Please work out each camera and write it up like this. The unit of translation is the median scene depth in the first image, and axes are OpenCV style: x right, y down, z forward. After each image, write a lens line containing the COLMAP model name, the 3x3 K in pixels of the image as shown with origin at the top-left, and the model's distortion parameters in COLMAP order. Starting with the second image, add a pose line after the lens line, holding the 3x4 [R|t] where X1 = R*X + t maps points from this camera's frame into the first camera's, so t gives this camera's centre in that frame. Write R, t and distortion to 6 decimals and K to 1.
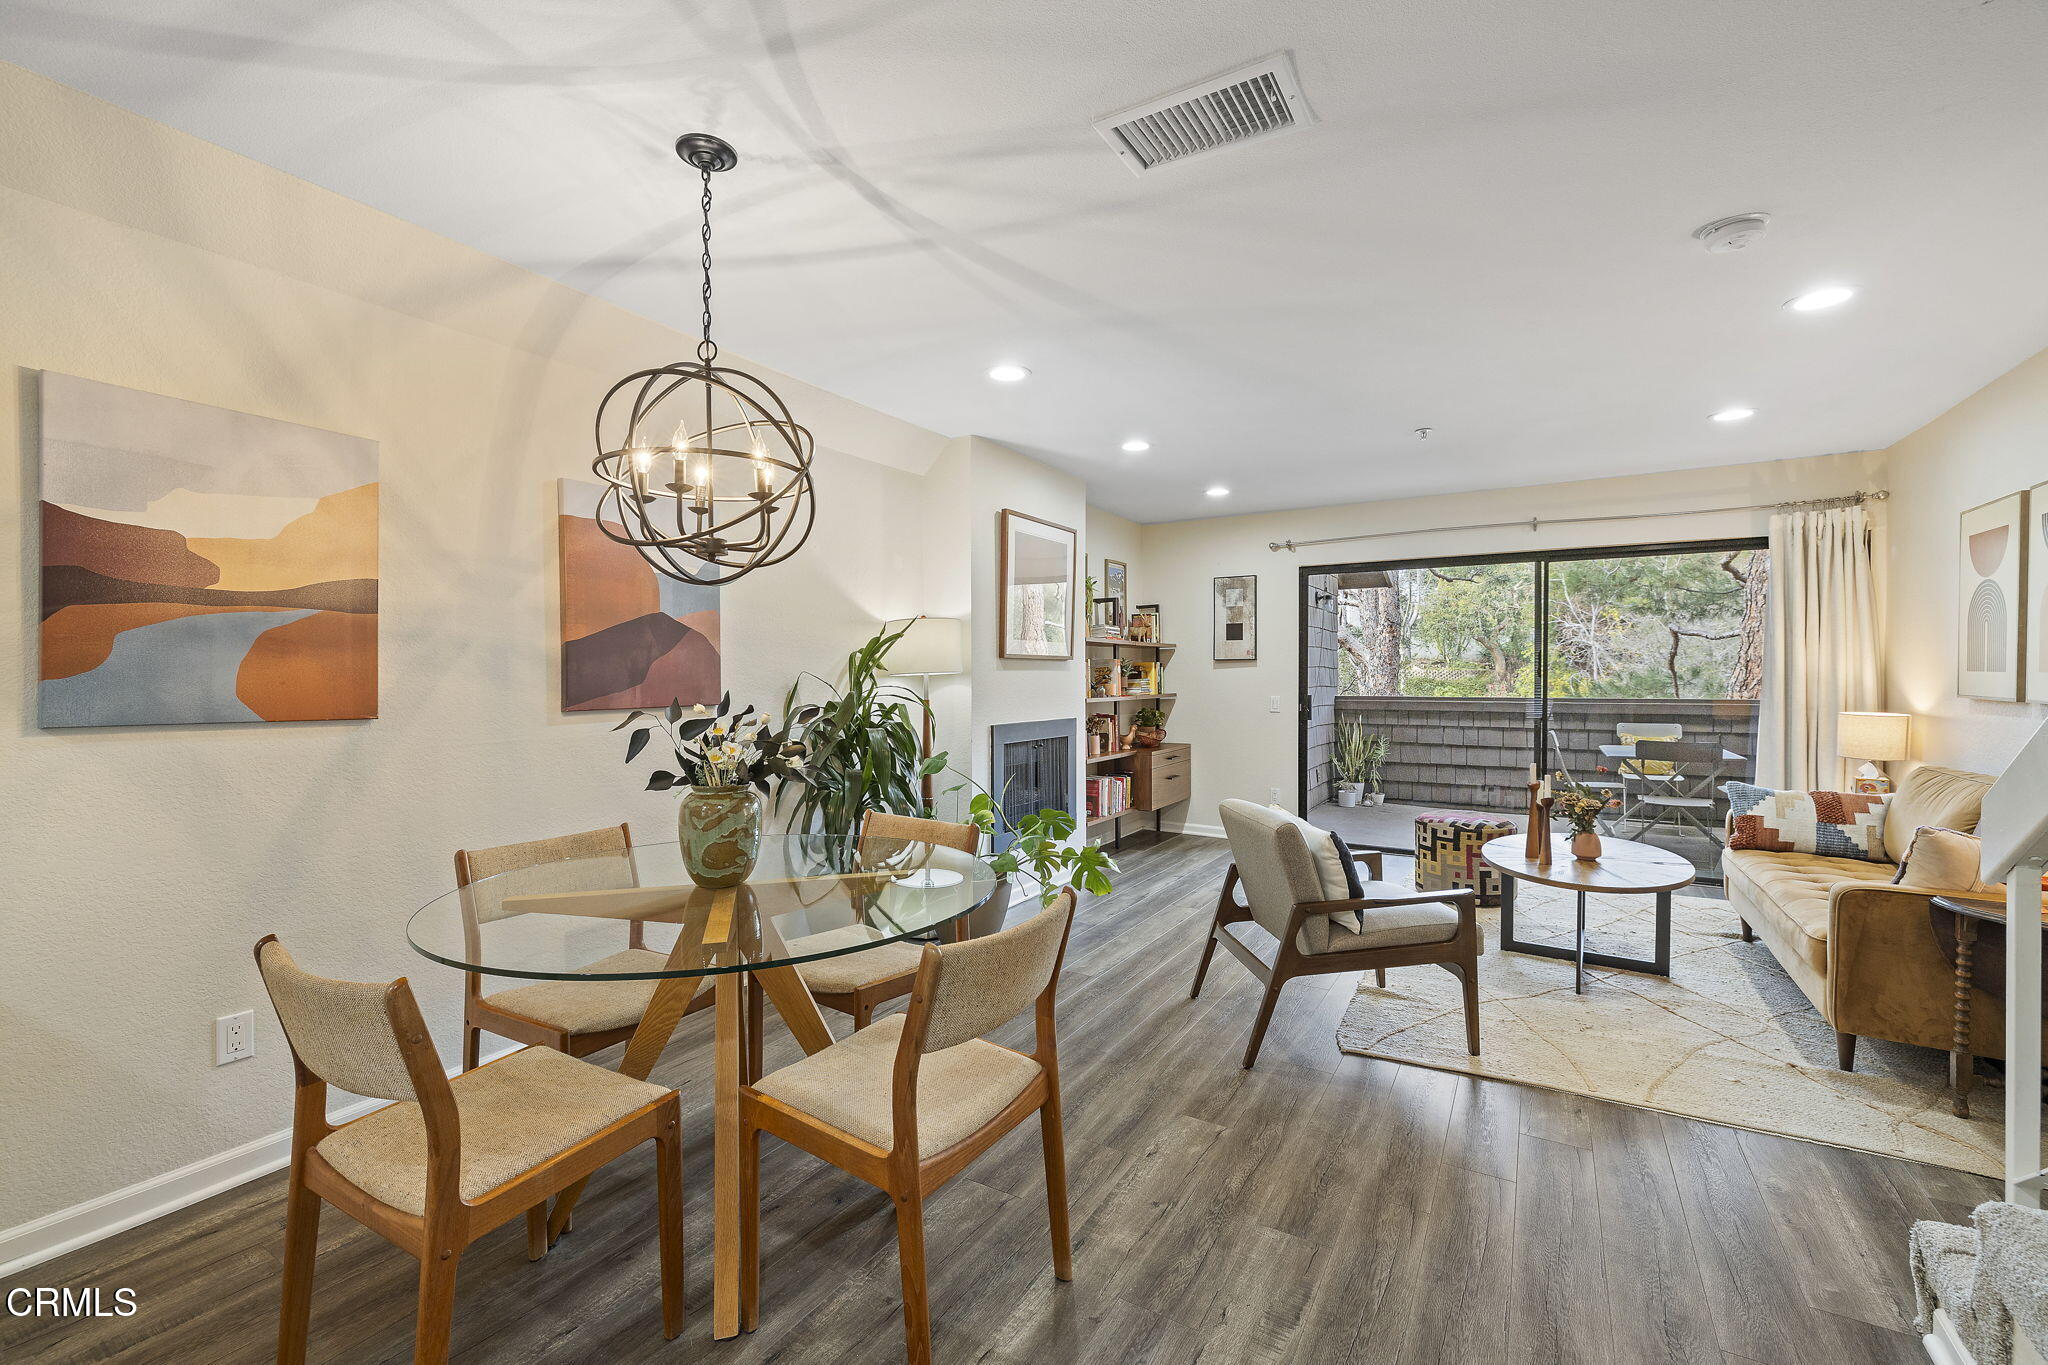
lens RADIAL K [[852.1, 0, 1022.9], [0, 852.1, 687.2], [0, 0, 1]] dist [-0.001854, 0.000499]
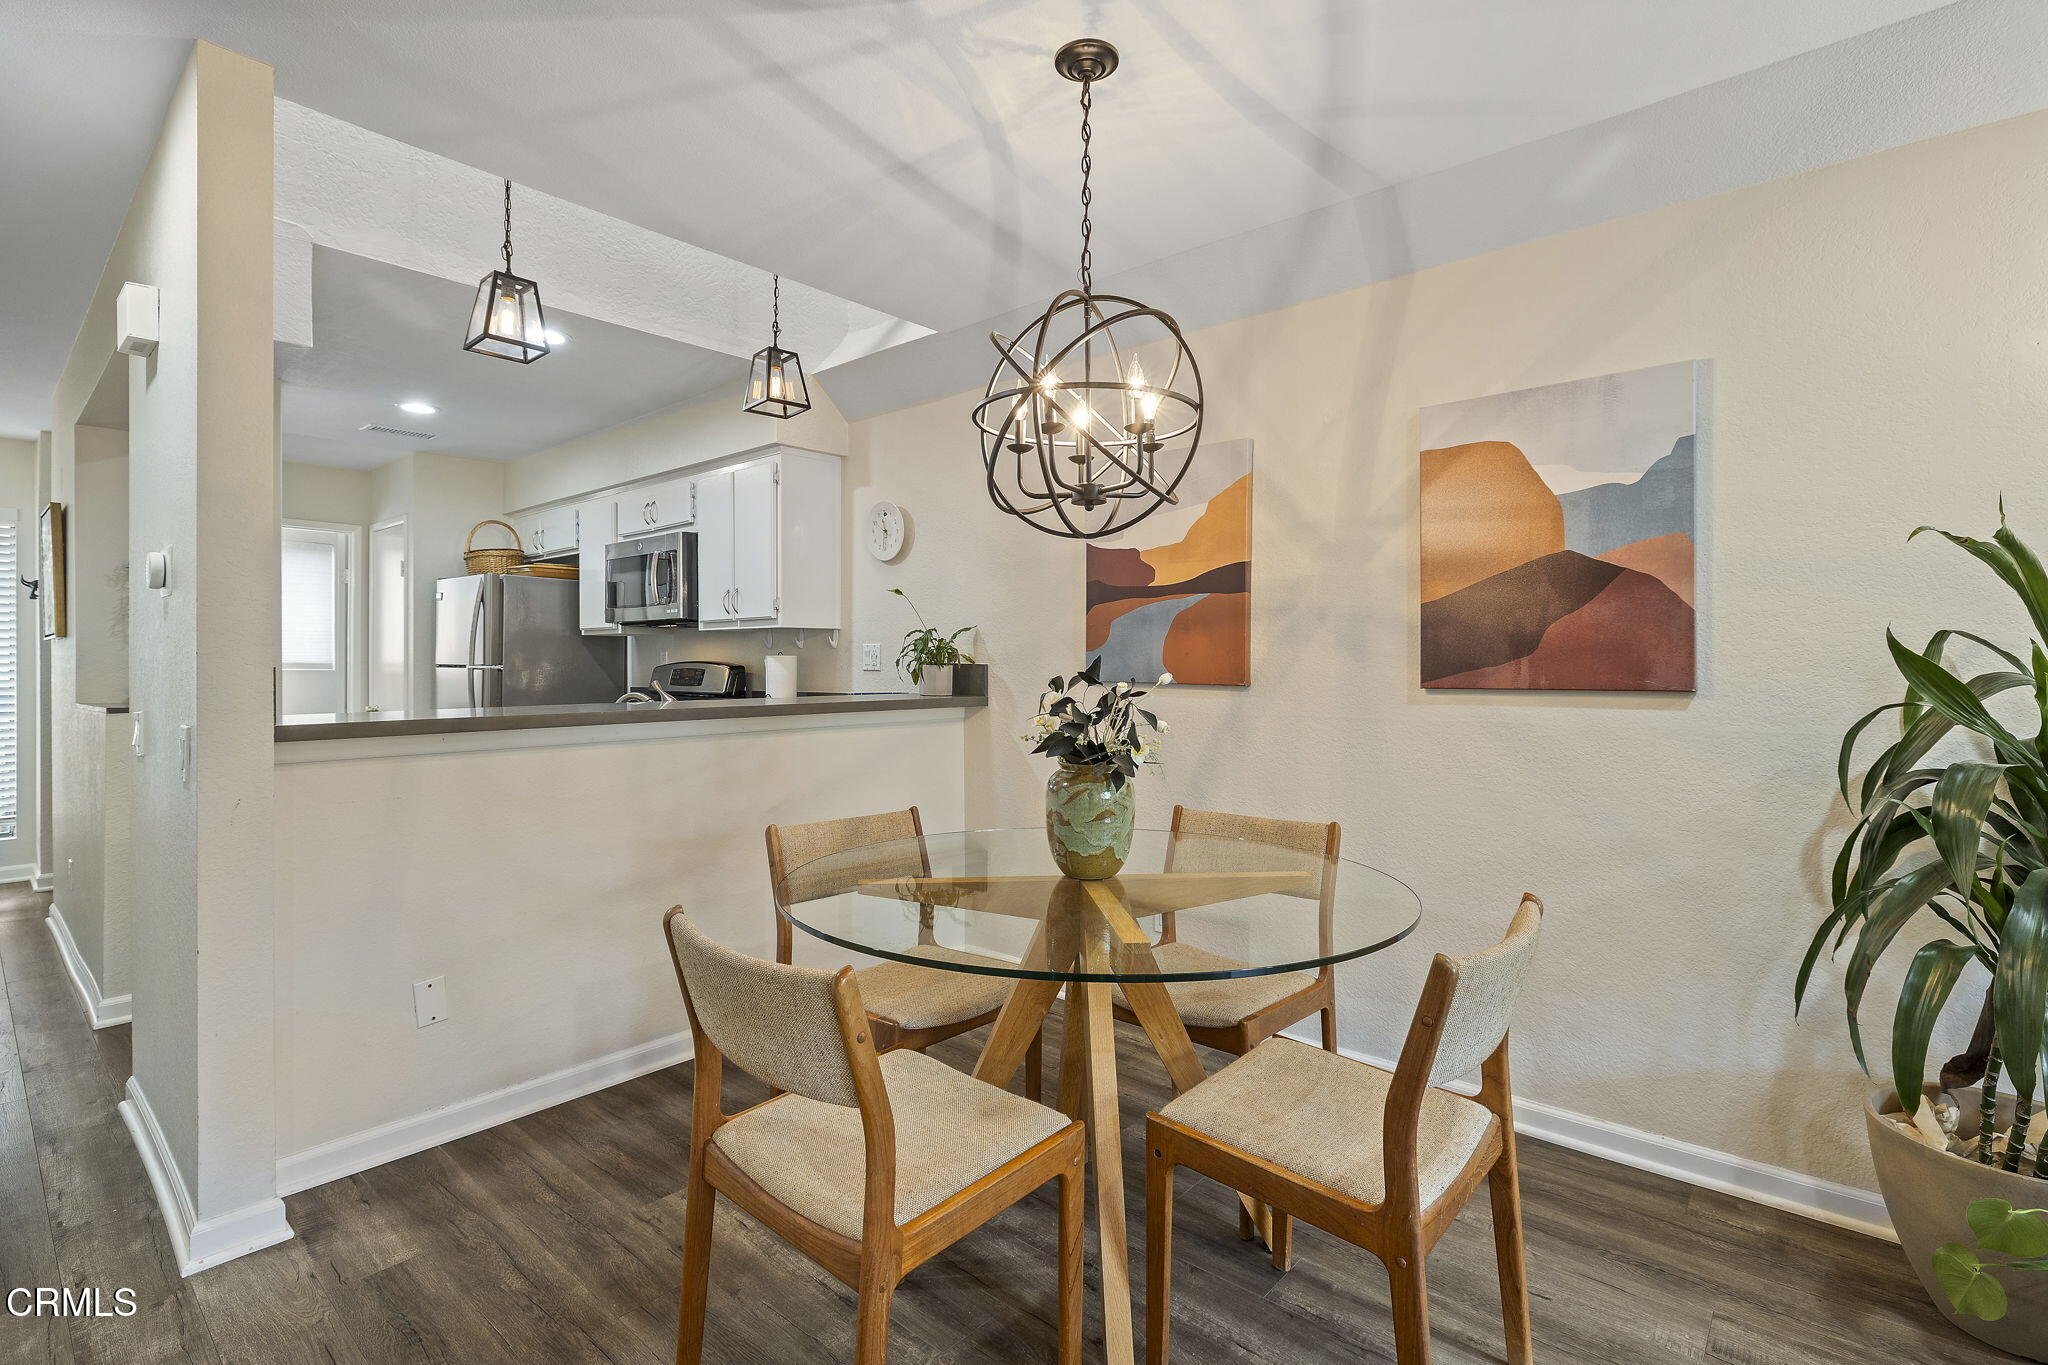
lens RADIAL K [[947.4, 0, 1020.4], [0, 947.4, 663.2], [0, 0, 1]] dist [-0.001894, 0.000135]
pose [[-0.172621, -0.001088, -0.984988, 0.326118], [-0.013358, 0.999910, 0.001236, 0.006001], [0.984898, 0.013371, -0.172620, 0.578248]]
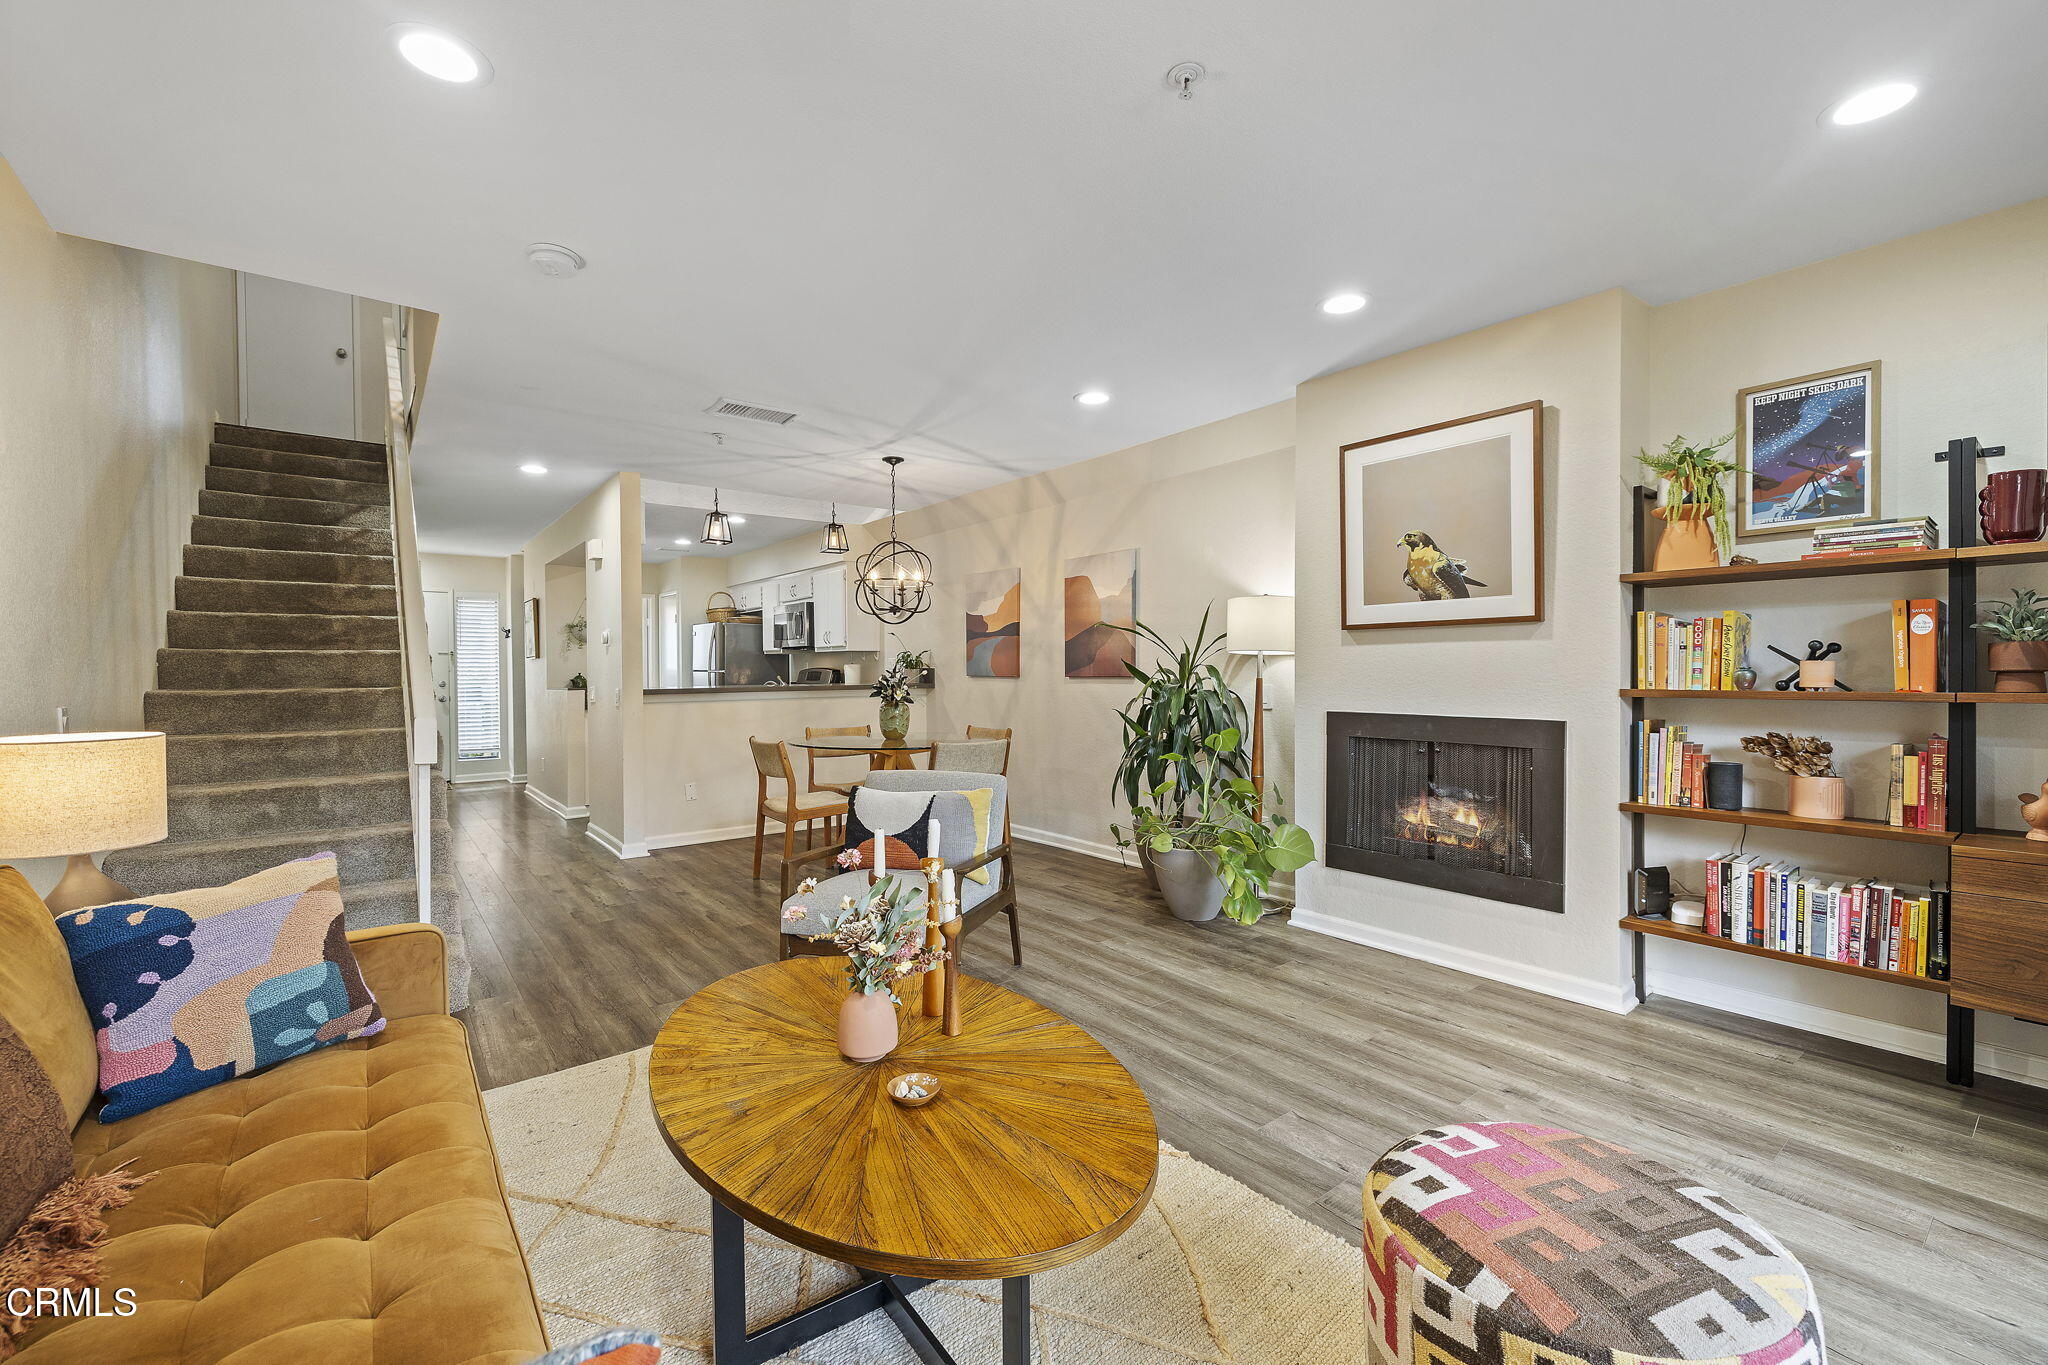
lens RADIAL K [[852.1, 0, 1022.9], [0, 852.1, 687.2], [0, 0, 1]] dist [-0.001854, 0.000499]
pose [[-0.352040, 0.020031, -0.935771, 1.017465], [-0.008087, 0.999669, 0.024441, 0.003387], [0.935950, 0.016172, -0.351761, 1.200542]]
